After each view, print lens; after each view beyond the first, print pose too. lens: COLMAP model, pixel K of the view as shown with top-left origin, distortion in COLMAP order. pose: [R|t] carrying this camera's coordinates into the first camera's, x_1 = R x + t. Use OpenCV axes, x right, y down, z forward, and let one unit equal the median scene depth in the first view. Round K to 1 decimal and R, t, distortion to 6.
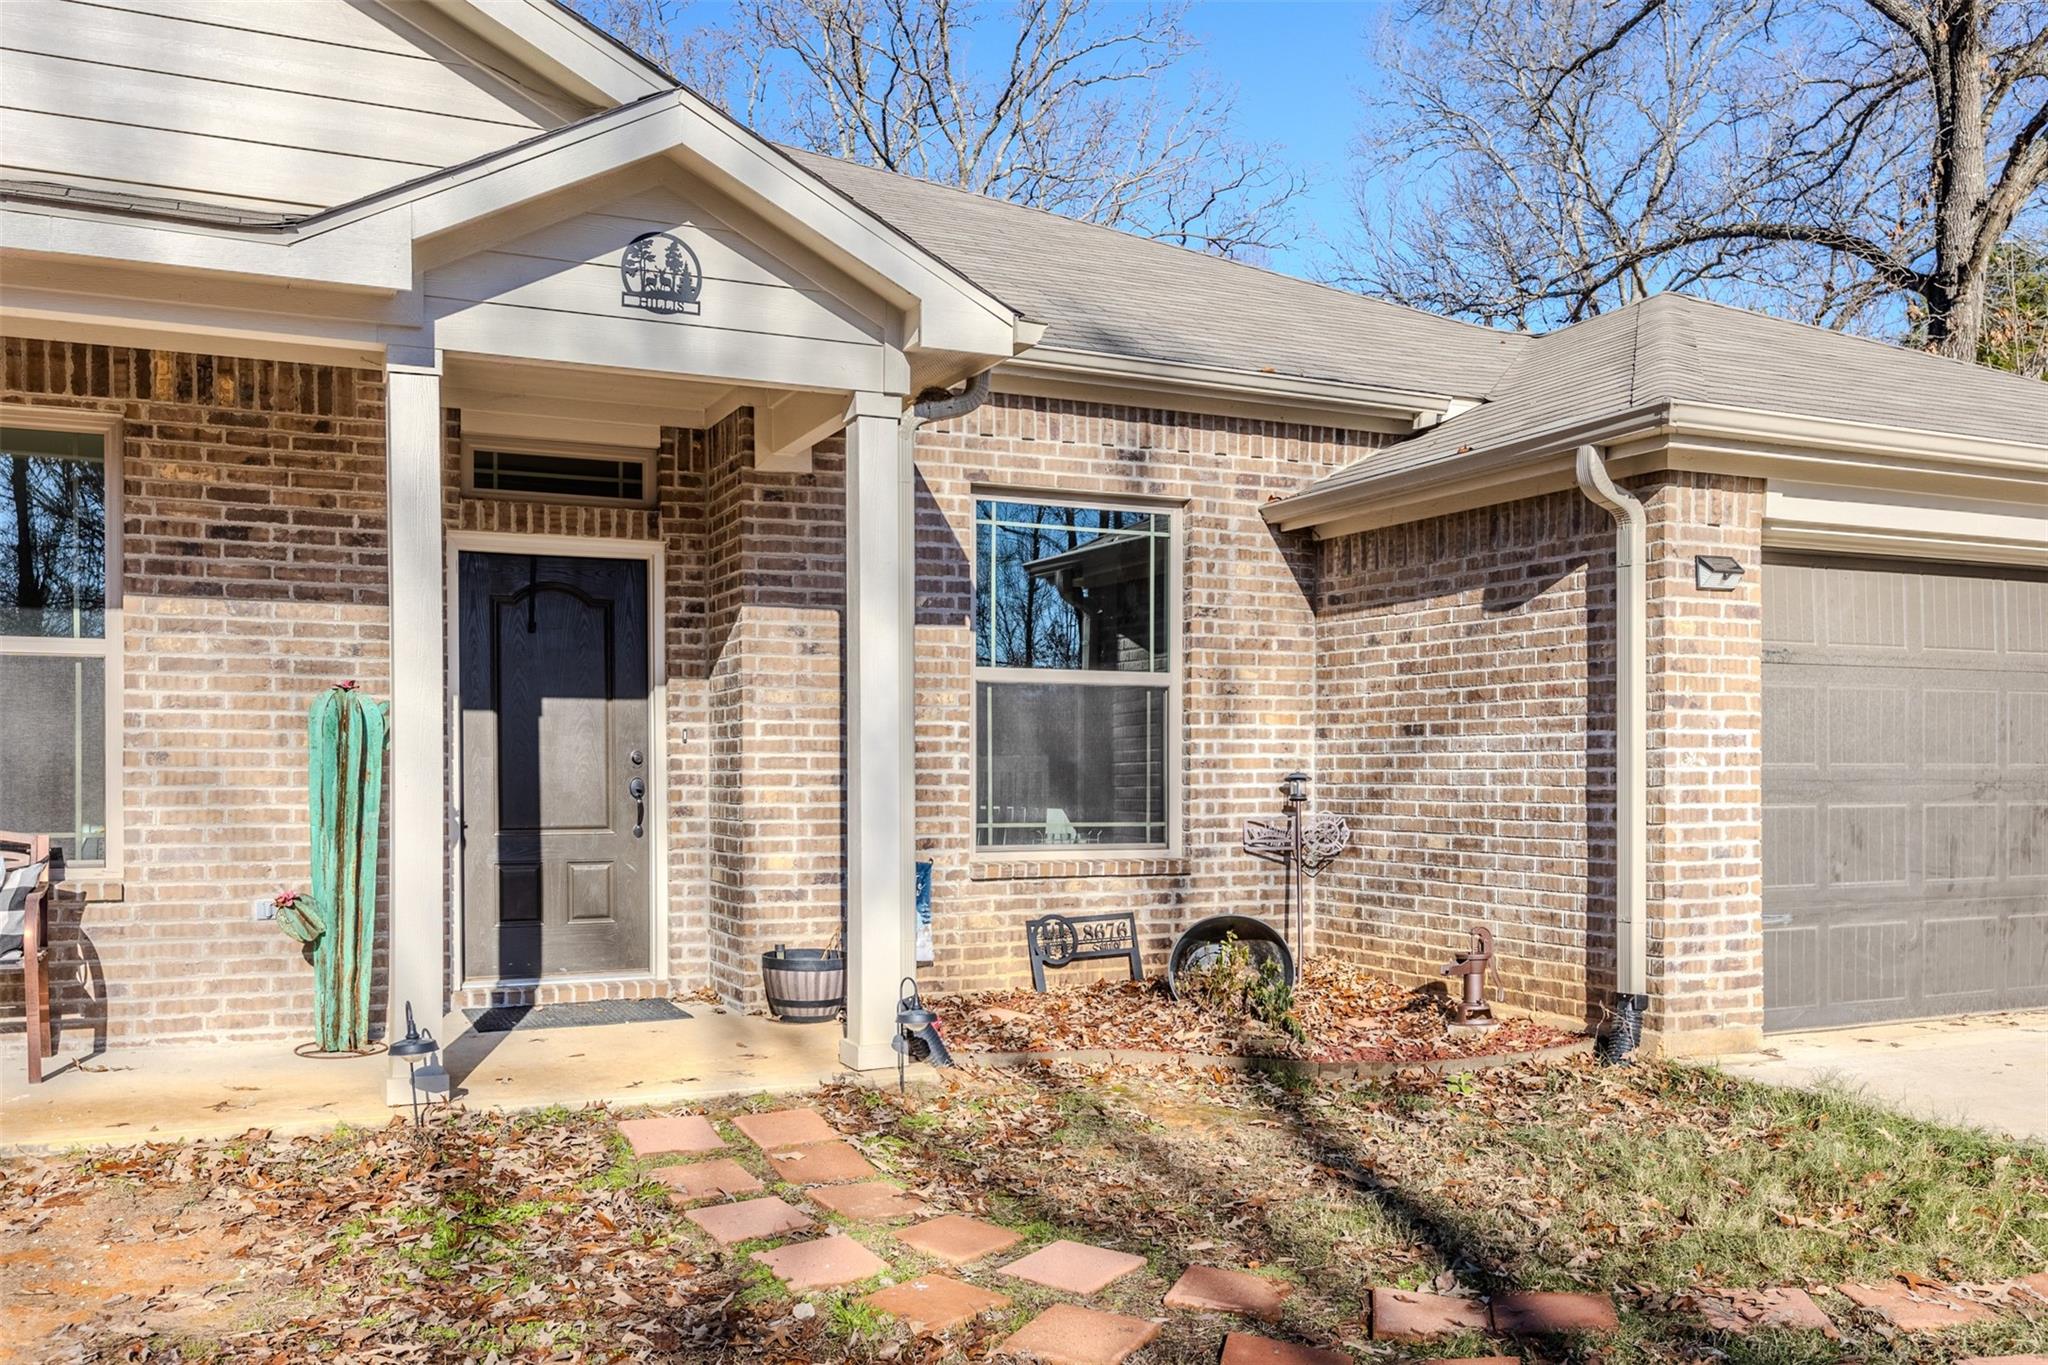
lens RADIAL K [[1724.0, 0, 1023.4], [0, 1724.0, 695.3], [0, 0, 1]] dist [-0.000295, 0.001798]
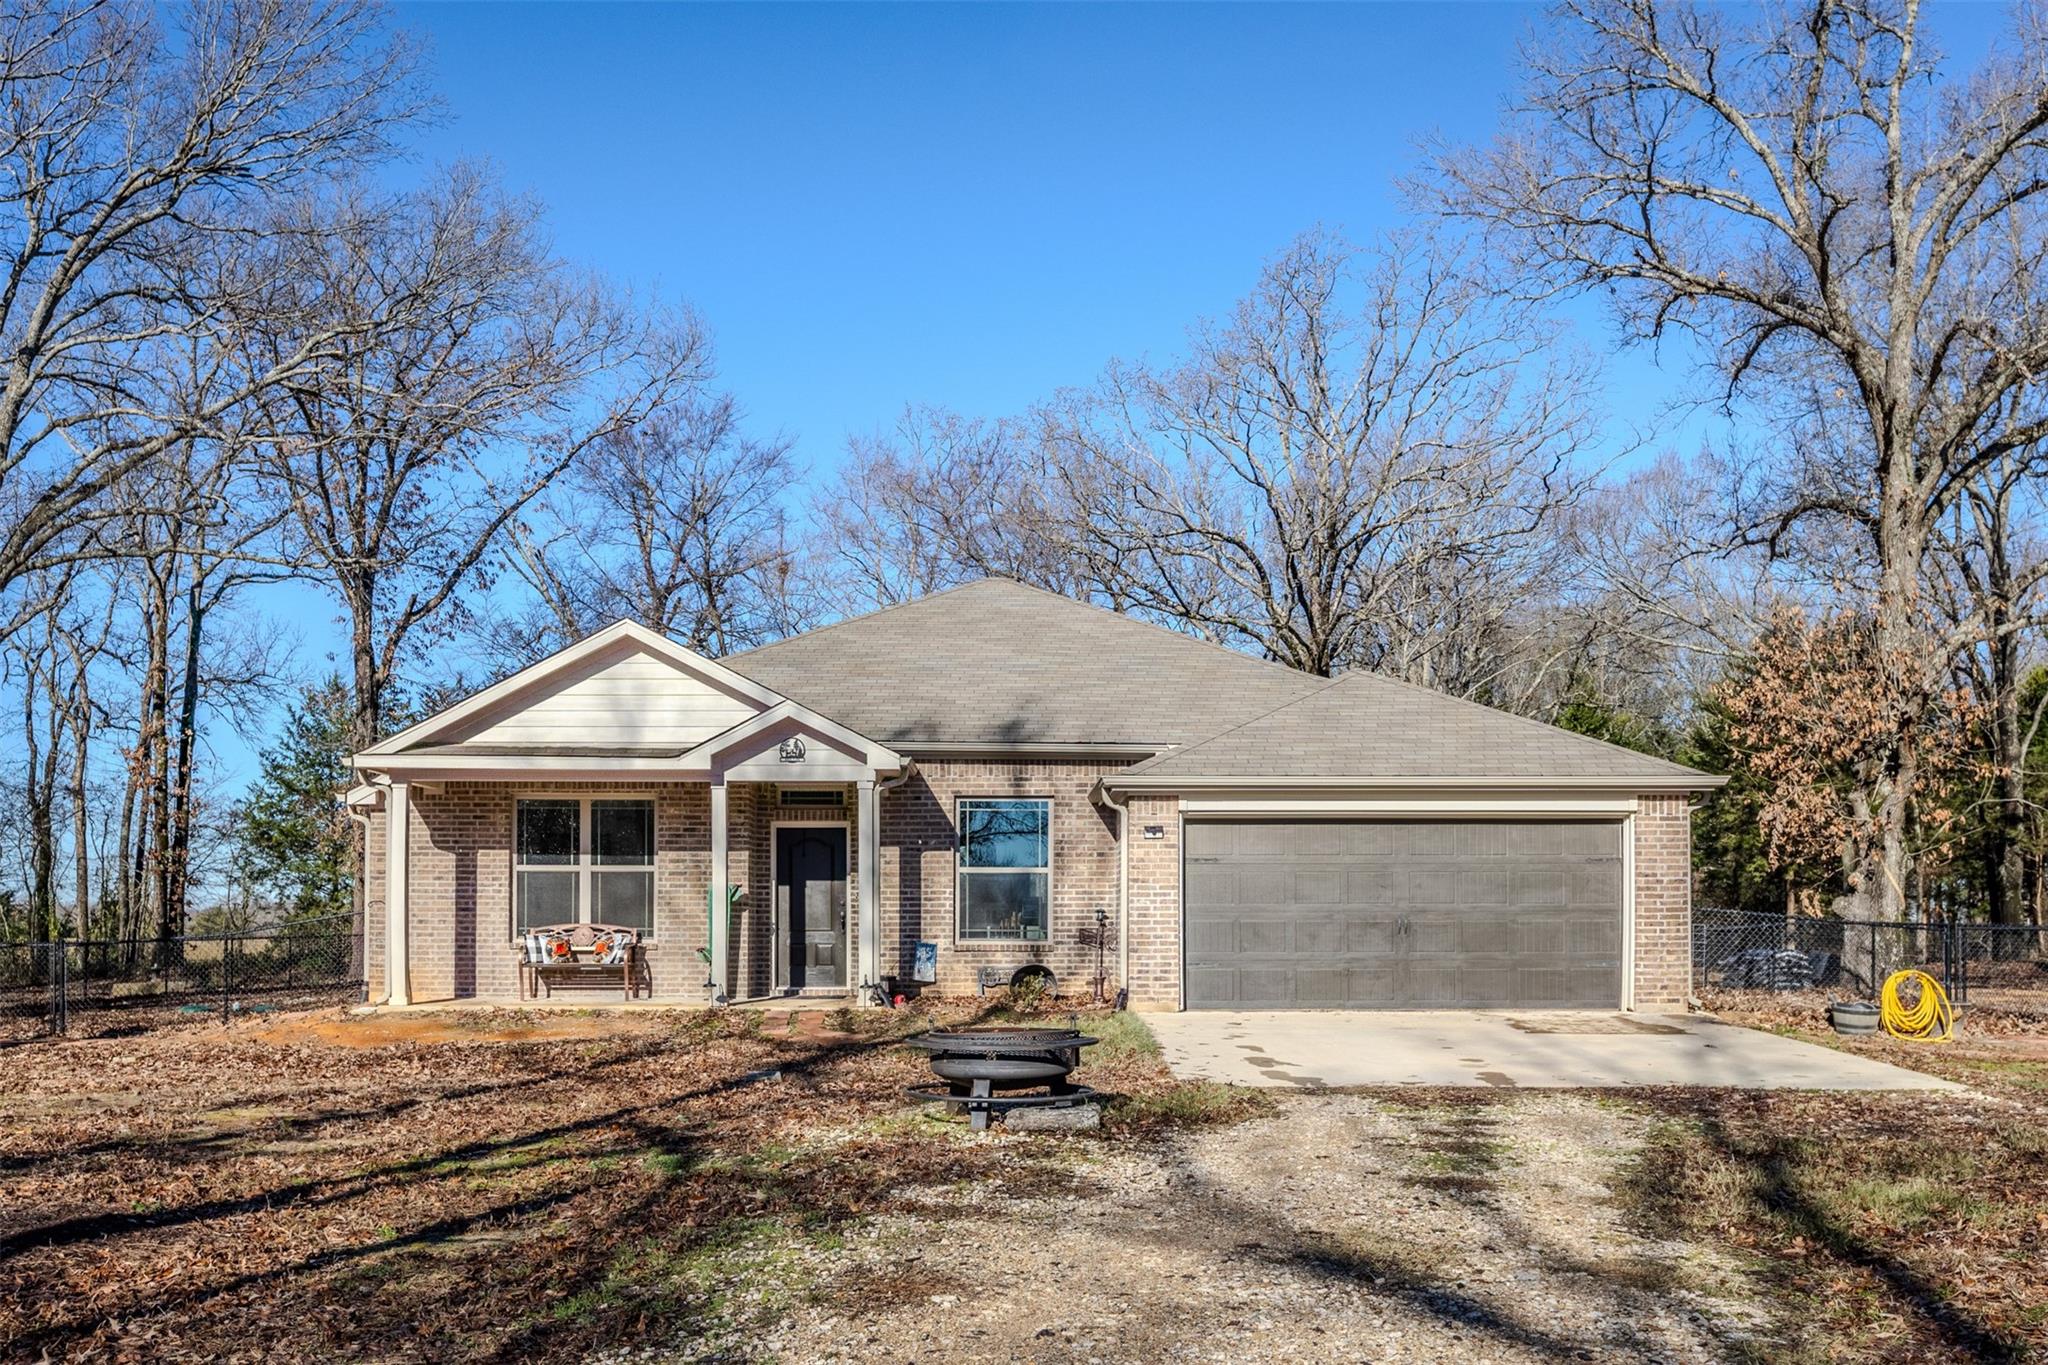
lens RADIAL K [[1751.5, 0, 1025.6], [0, 1751.5, 679.1], [0, 0, 1]] dist [0.011440, 0.001116]
pose [[0.916707, -0.056127, -0.395598, 1.313068], [0.016720, 0.994606, -0.102369, -0.031259], [0.399210, 0.087228, 0.912701, -1.602102]]
